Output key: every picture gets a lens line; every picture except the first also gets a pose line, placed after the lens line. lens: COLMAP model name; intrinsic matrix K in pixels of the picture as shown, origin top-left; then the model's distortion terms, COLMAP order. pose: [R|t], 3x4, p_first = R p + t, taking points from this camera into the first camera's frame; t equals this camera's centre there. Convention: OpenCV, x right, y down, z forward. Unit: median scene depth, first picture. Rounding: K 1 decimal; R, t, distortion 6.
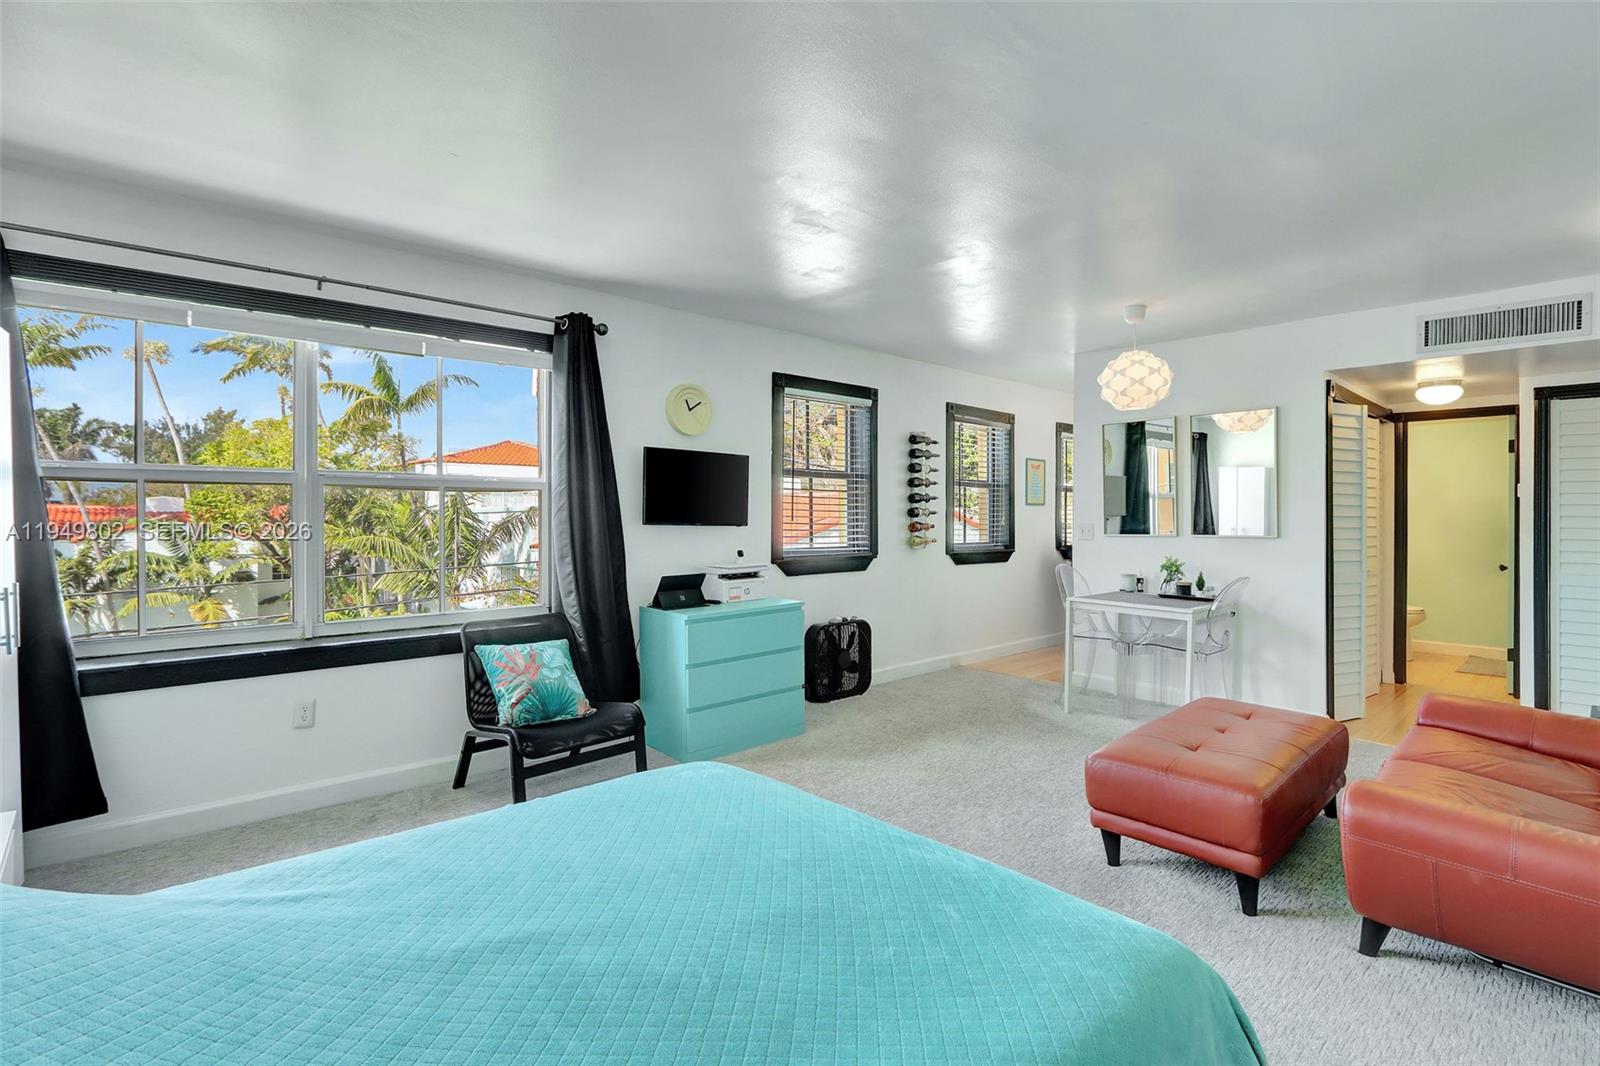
lens RADIAL K [[759.3, 0, 791.3], [0, 759.3, 523.4], [0, 0, 1]] dist [-0.009517, 0.000333]
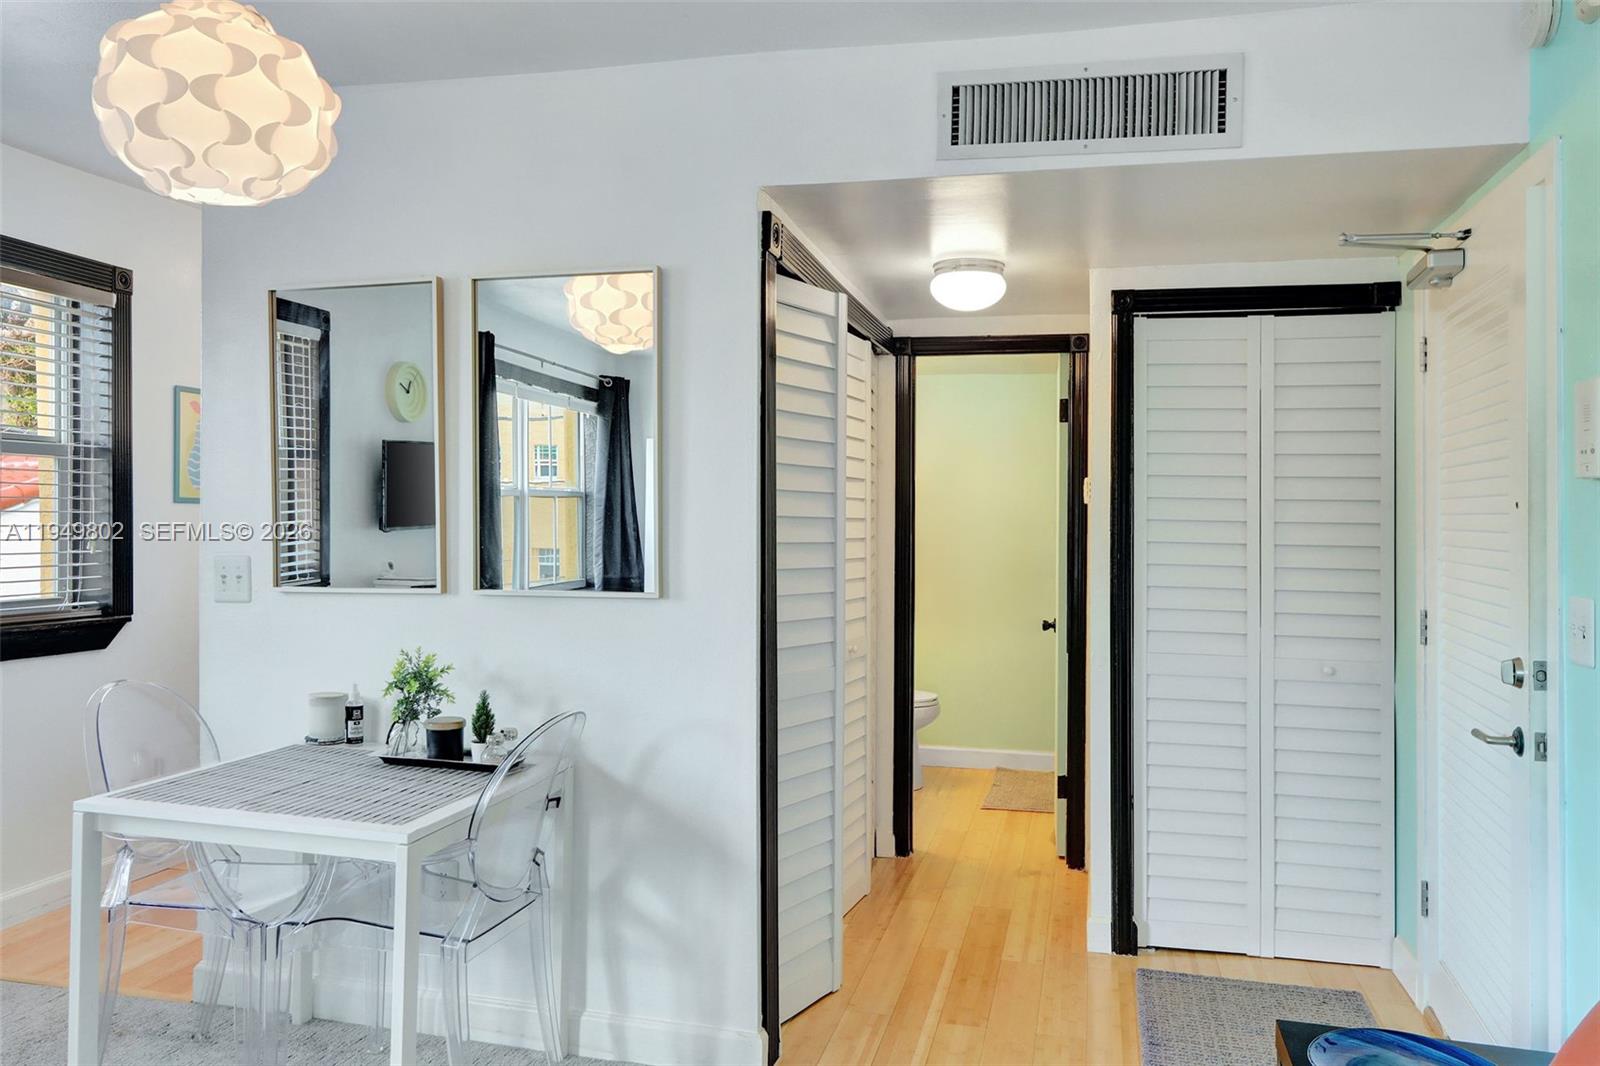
lens RADIAL K [[1209.2, 0, 800.0], [0, 1209.2, 533.0], [0, 0, 1]] dist [0.081348, -0.000194]
pose [[0.829585, 0.000214, 0.558380, 0.329462], [-0.002322, 0.999993, 0.003068, -0.016423], [-0.558375, -0.003841, 0.829580, 0.406776]]
